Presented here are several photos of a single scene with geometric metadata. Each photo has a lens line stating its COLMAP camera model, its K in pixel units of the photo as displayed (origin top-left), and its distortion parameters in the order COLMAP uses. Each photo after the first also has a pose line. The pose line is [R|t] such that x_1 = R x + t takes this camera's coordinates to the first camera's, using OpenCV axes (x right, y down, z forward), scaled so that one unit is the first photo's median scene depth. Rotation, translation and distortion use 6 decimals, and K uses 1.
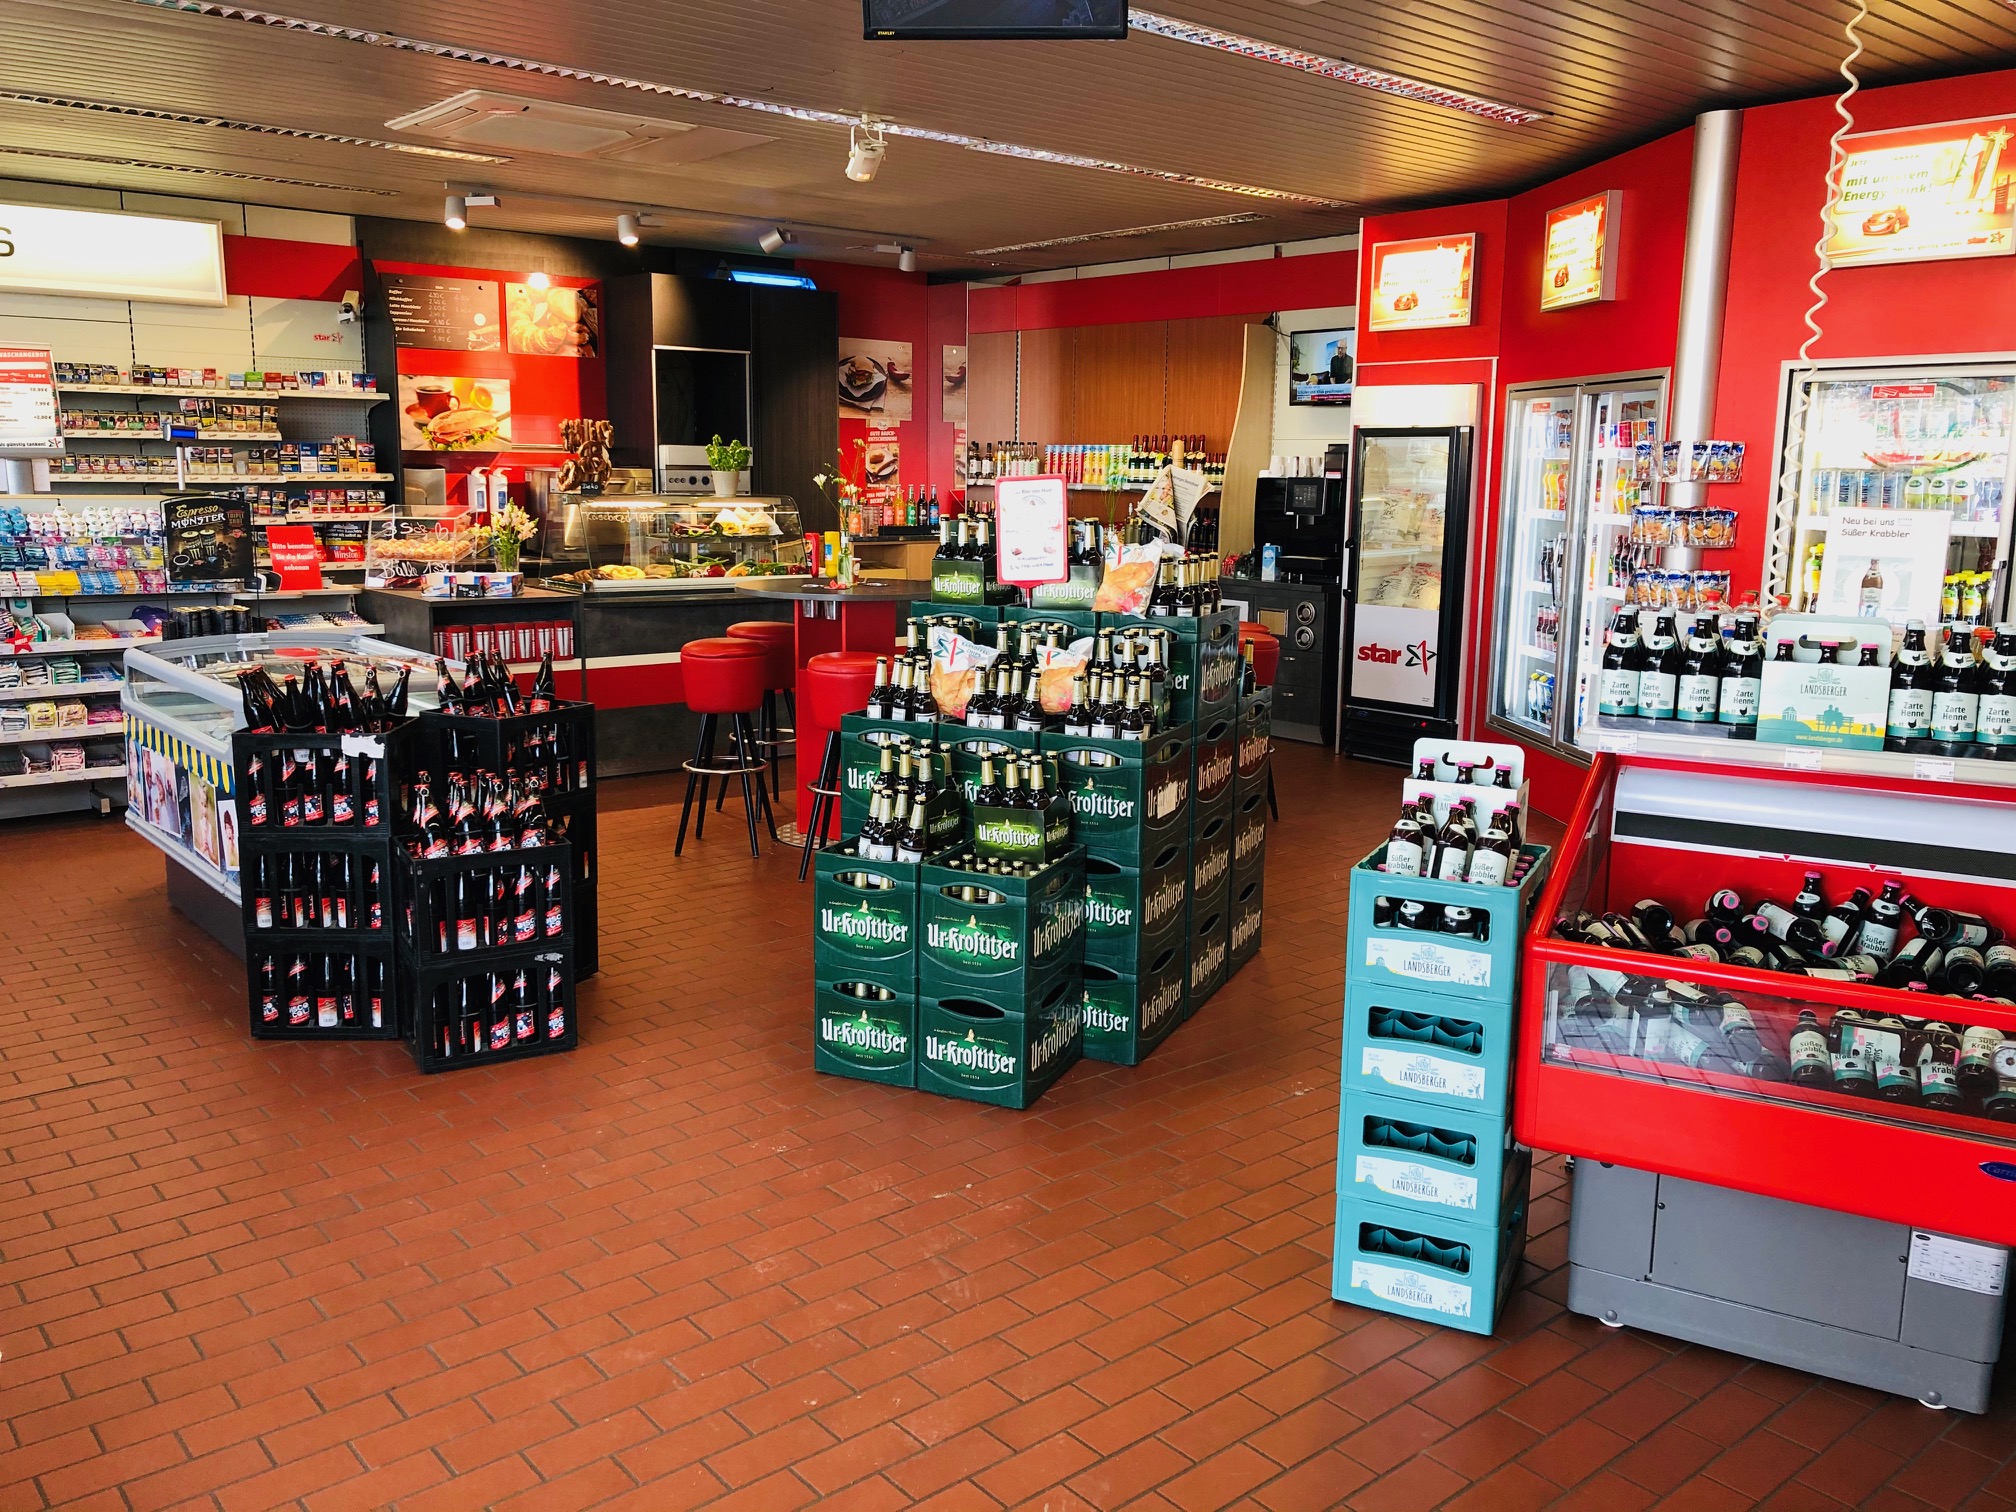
lens RADIAL K [[1642.8, 0, 1001.7], [0, 1642.8, 744.4], [0, 0, 1]] dist [0.004220, -0.007005]
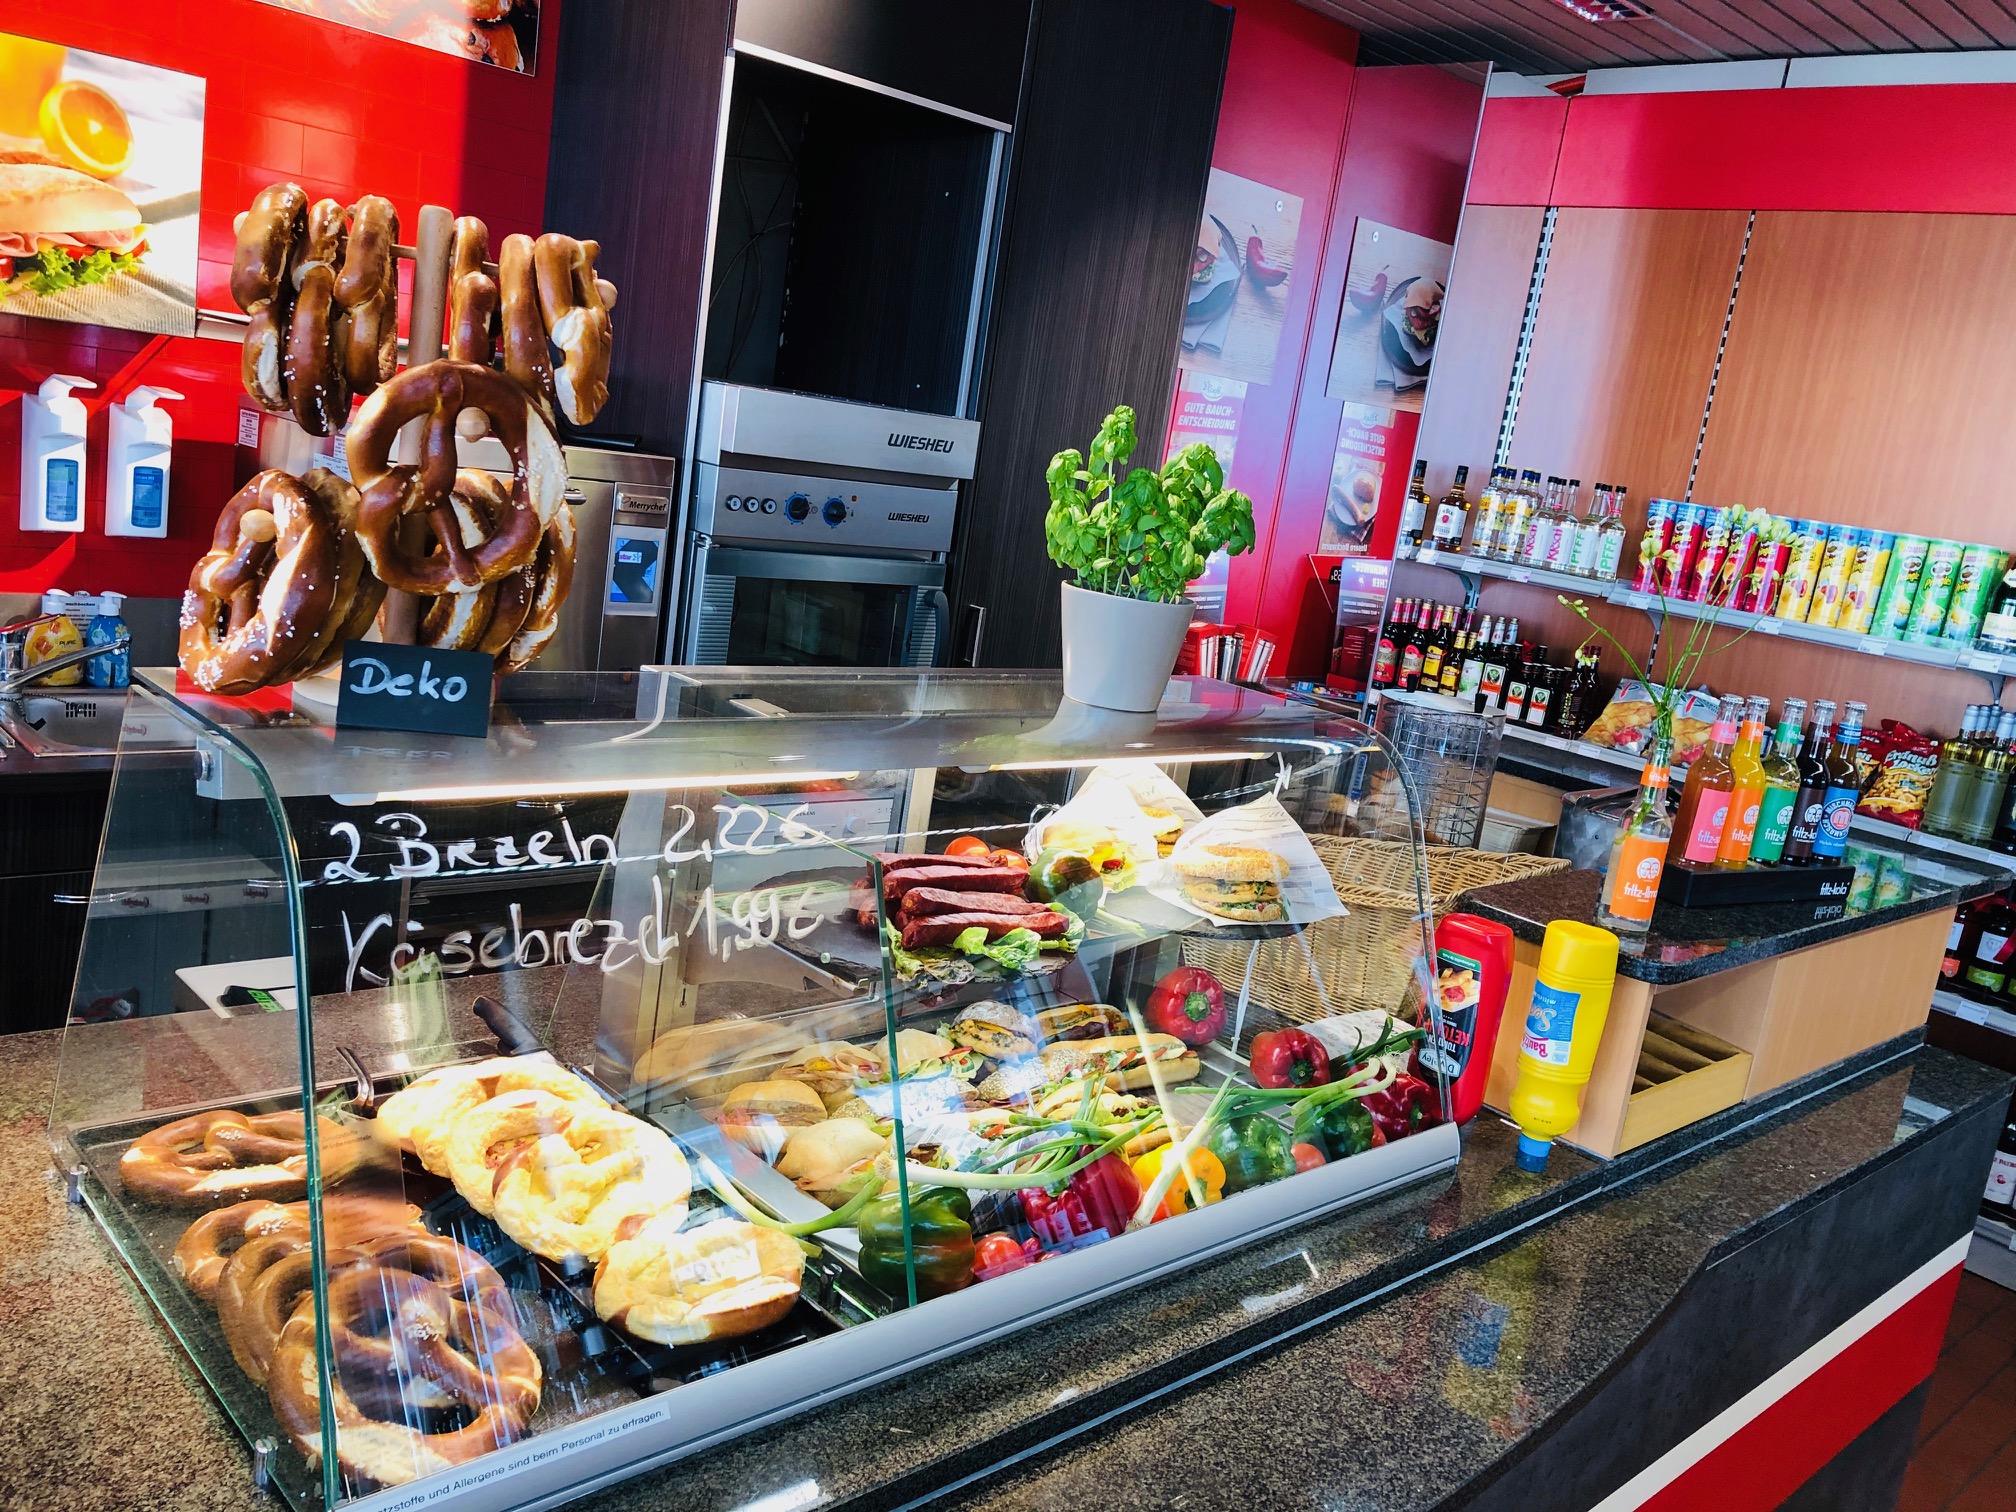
lens RADIAL K [[1642.8, 0, 1001.7], [0, 1642.8, 744.4], [0, 0, 1]] dist [0.004220, -0.007005]
pose [[0.990095, 0.117368, 0.077054, -0.165517], [-0.119952, 0.992332, 0.029798, -0.127691], [-0.072966, -0.038746, 0.996582, 0.673394]]
